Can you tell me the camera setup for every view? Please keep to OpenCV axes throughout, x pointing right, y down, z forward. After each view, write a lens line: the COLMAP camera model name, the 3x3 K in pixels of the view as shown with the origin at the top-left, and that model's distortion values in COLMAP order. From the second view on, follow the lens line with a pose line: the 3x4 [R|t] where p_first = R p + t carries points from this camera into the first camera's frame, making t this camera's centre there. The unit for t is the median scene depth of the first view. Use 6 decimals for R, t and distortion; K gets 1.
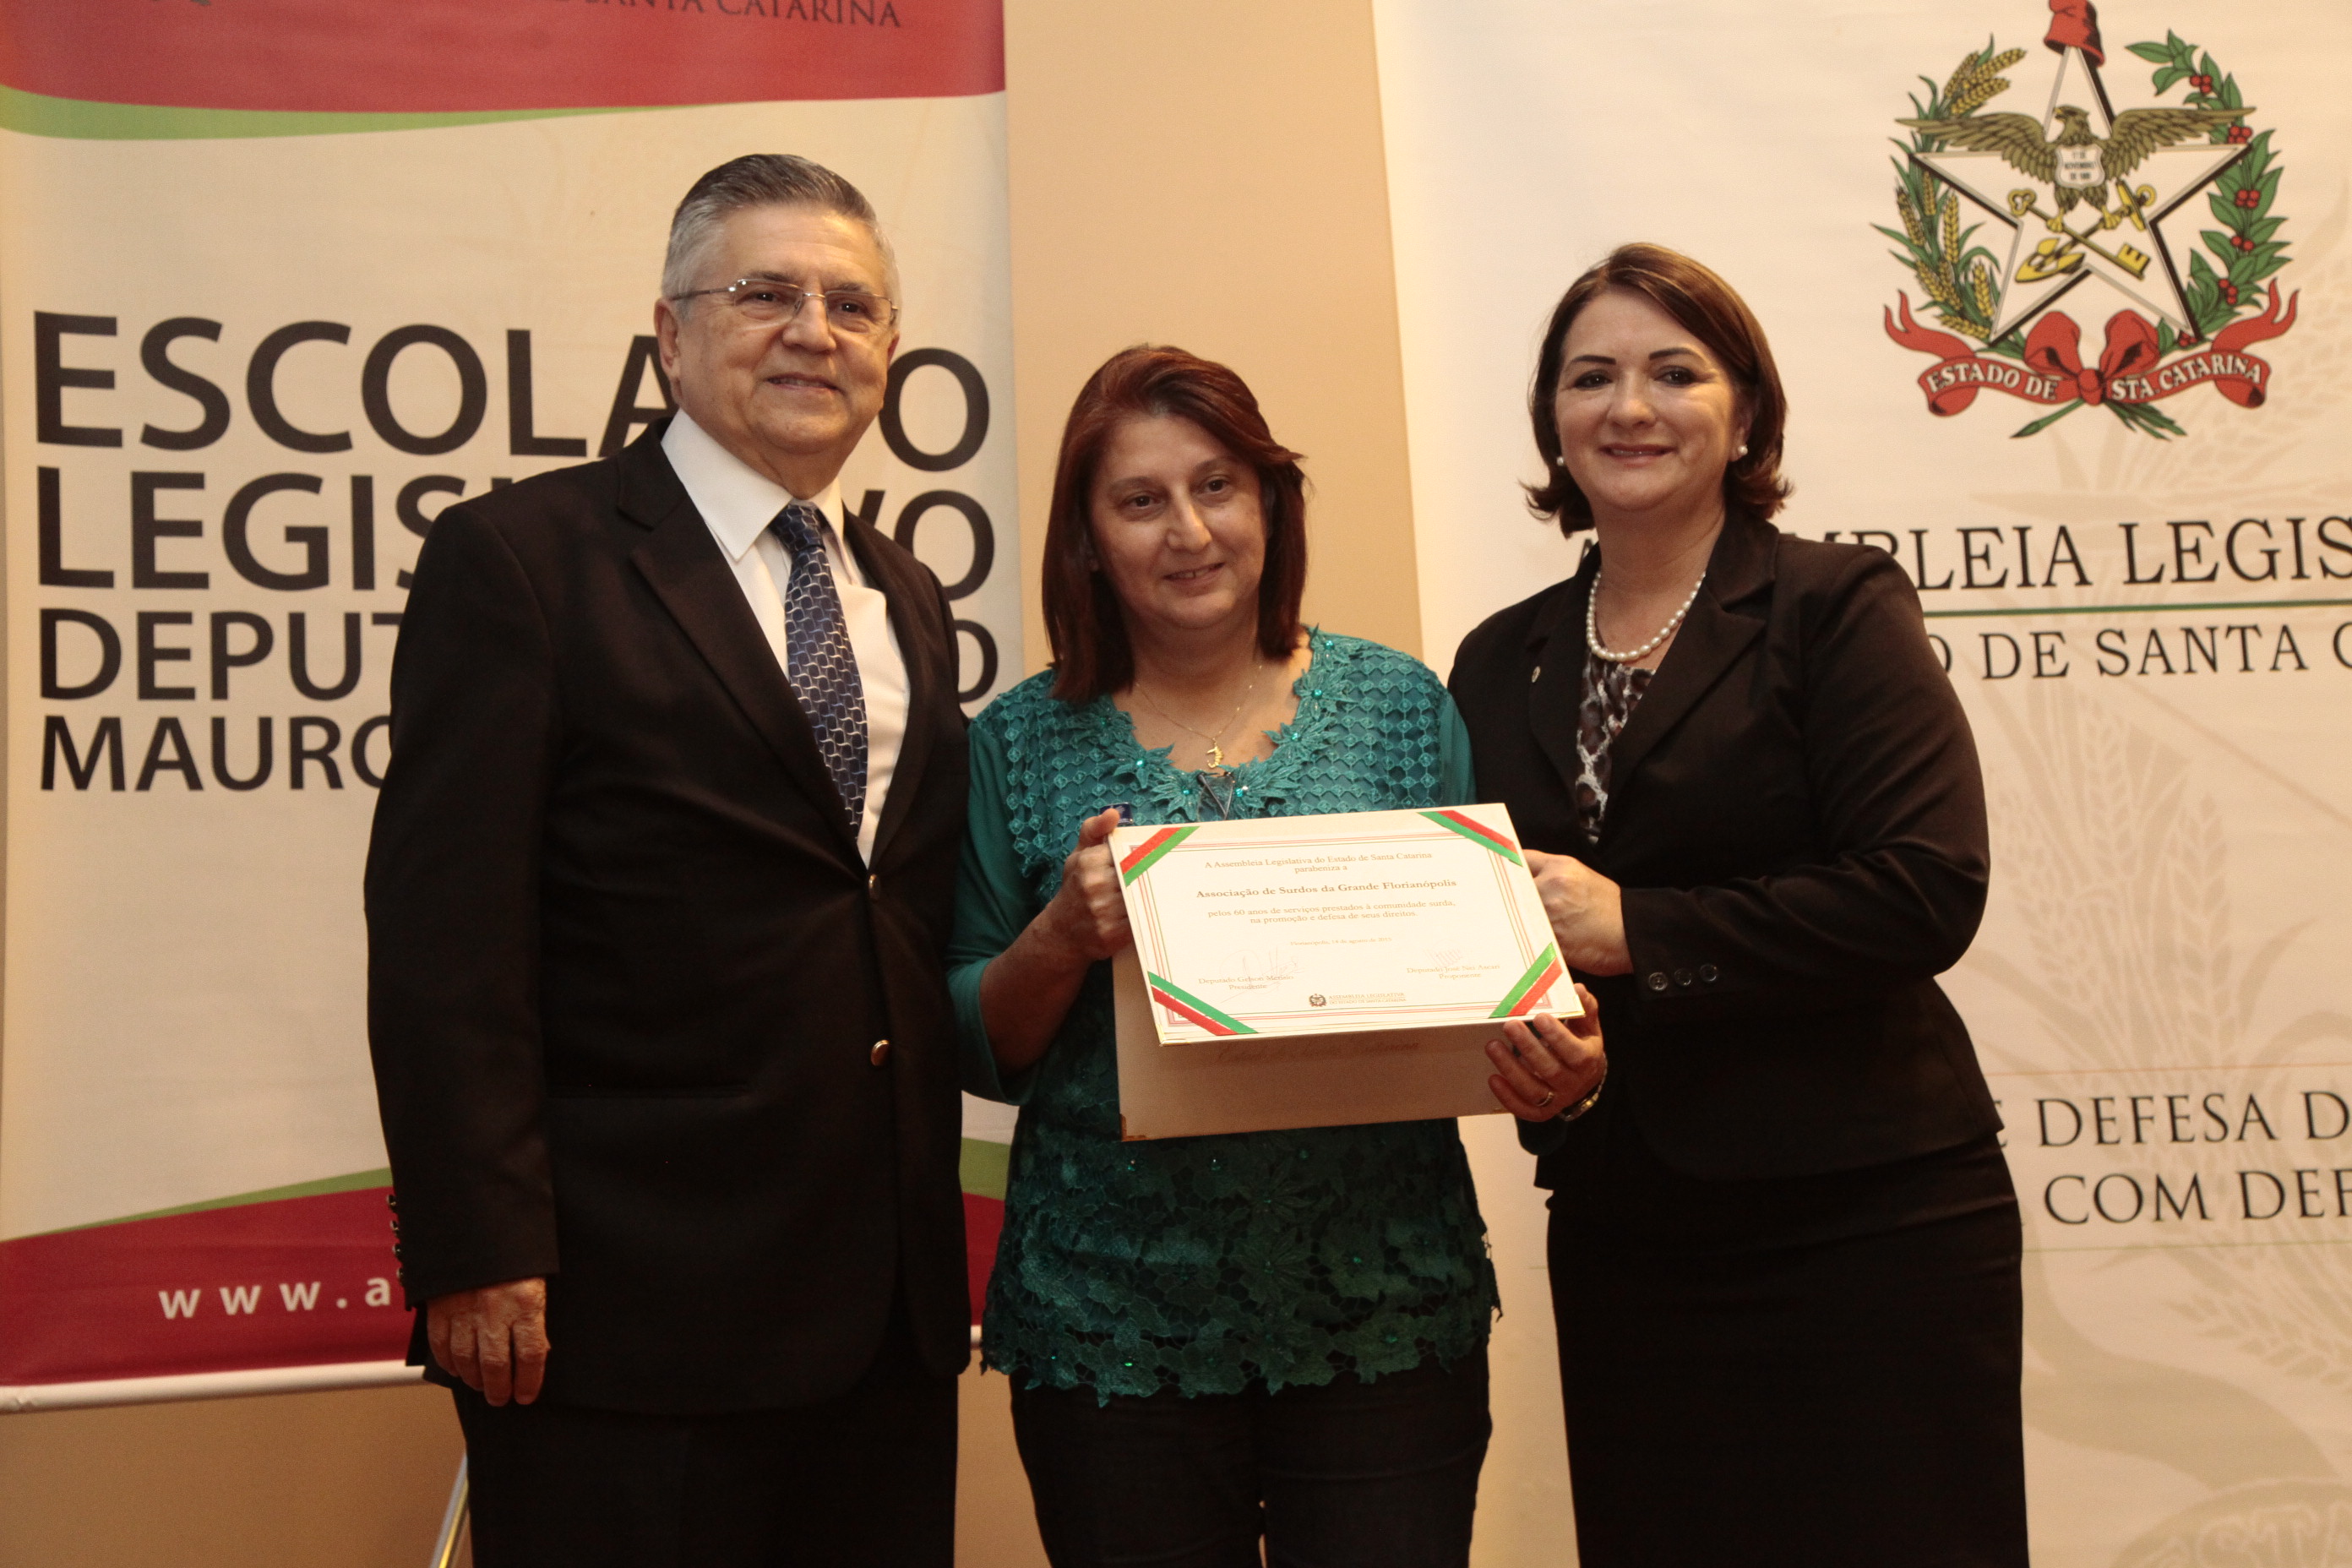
lens RADIAL K [[3528.9, 0, 1166.7], [0, 3528.9, 783.0], [0, 0, 1]] dist [0.204973, 0.000000]
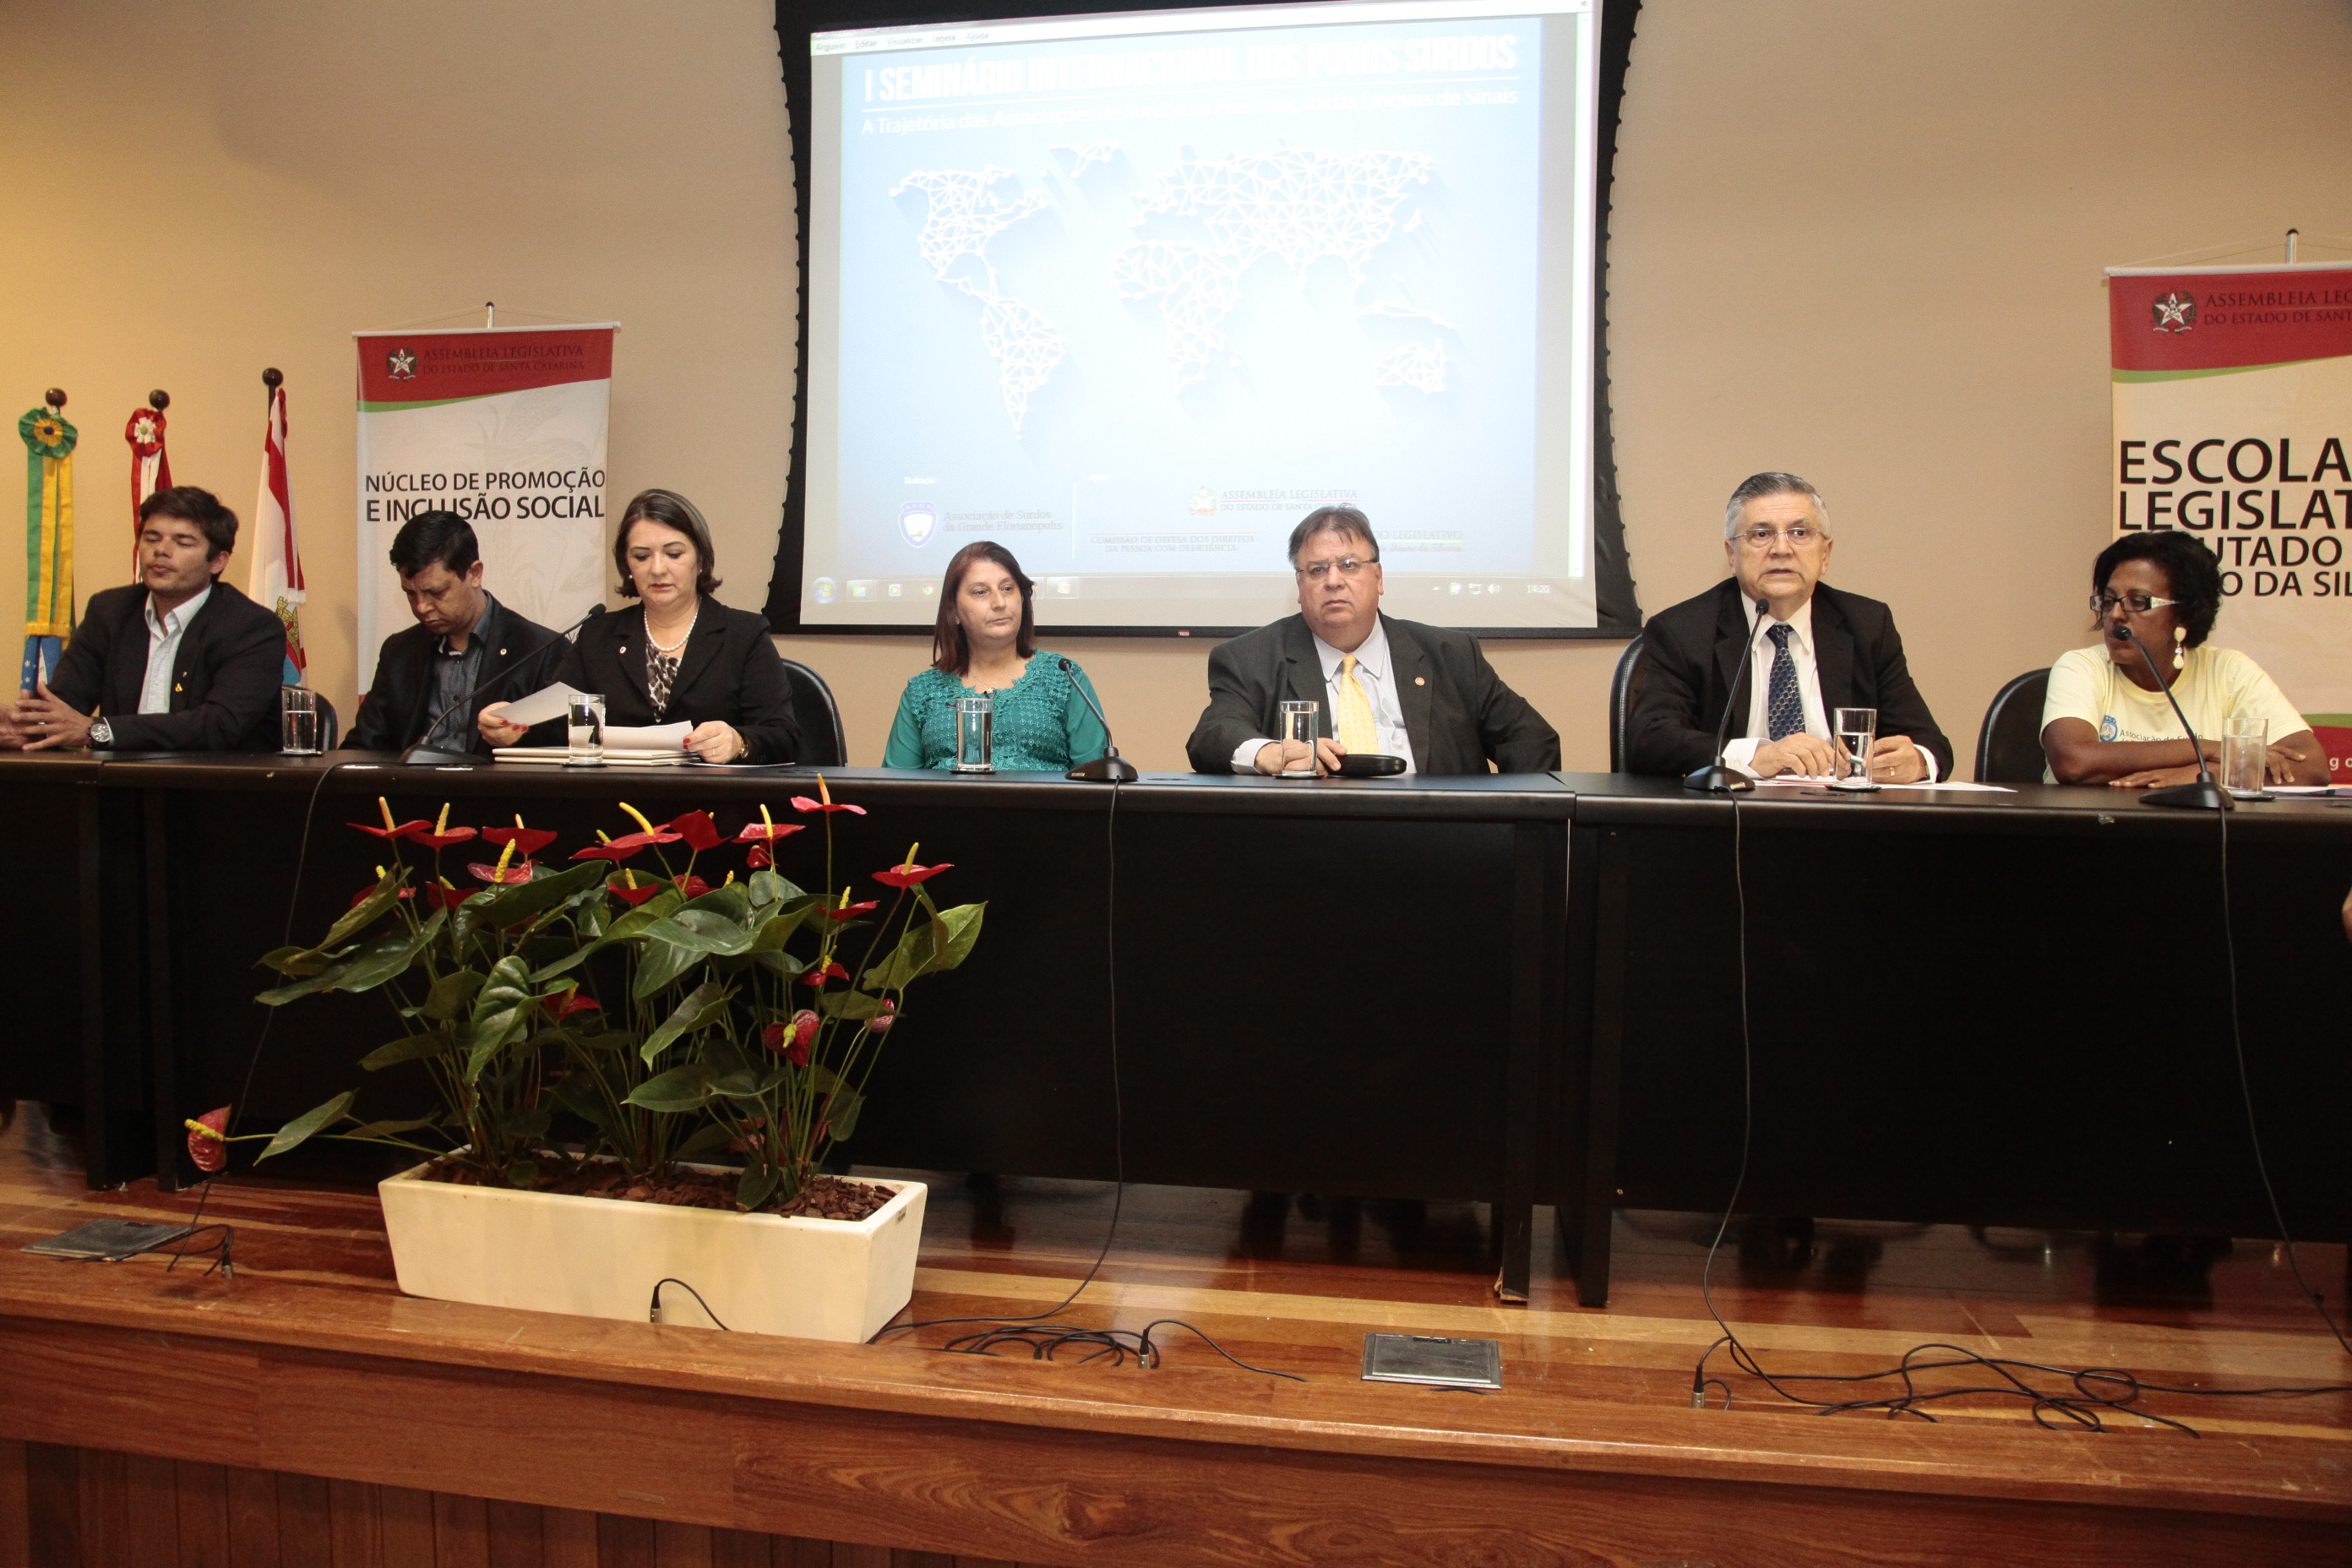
lens RADIAL K [[1623.3, 0, 1175.8], [0, 1623.3, 783.6], [0, 0, 1]] dist [-0.091664, 0.046425]
pose [[0.870023, 0.069583, -0.488077, -0.322909], [0.002834, 0.989267, 0.146088, -0.036752], [0.493004, -0.128484, 0.860488, -0.579844]]
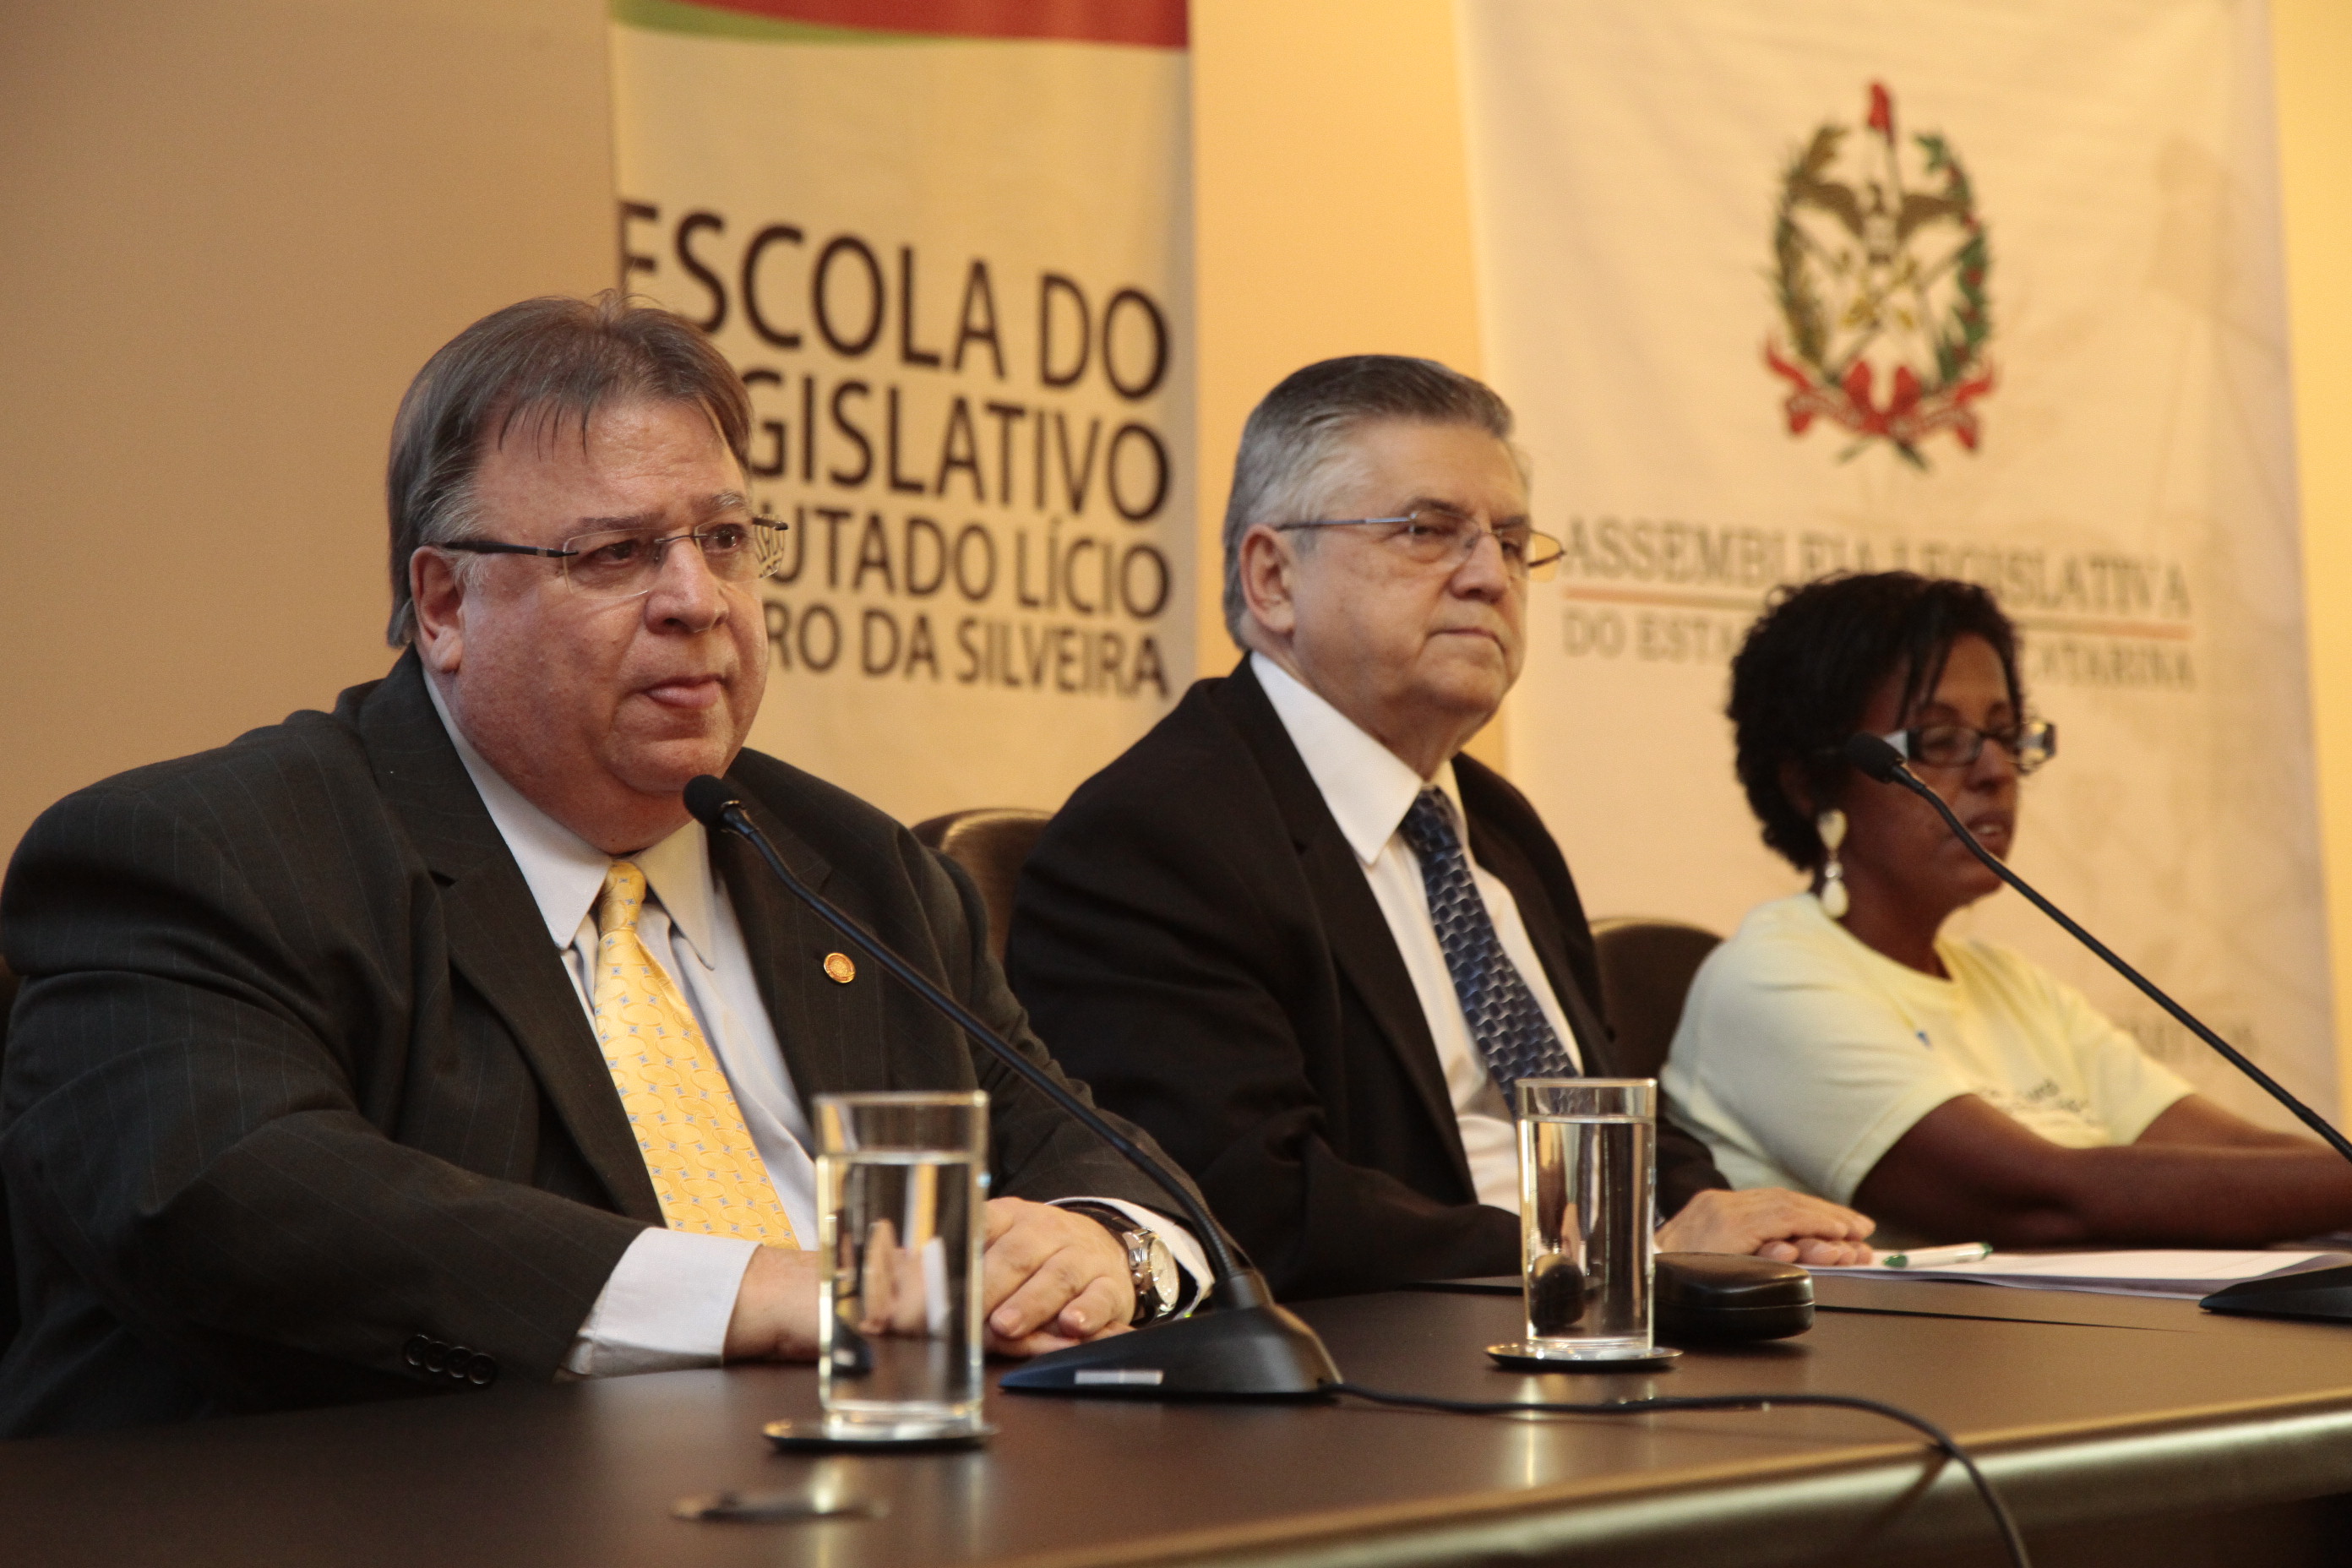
lens RADIAL K [[5952.0, 0, 1176.3], [0, 5952.0, 782.7], [0, 0, 1]] dist [0.503875, 0.000000]
pose [[0.798639, 0.063327, 0.598469, -1.157817], [-0.094669, 0.995287, 0.021016, -0.012747], [-0.594317, -0.073441, 0.800870, -0.479609]]
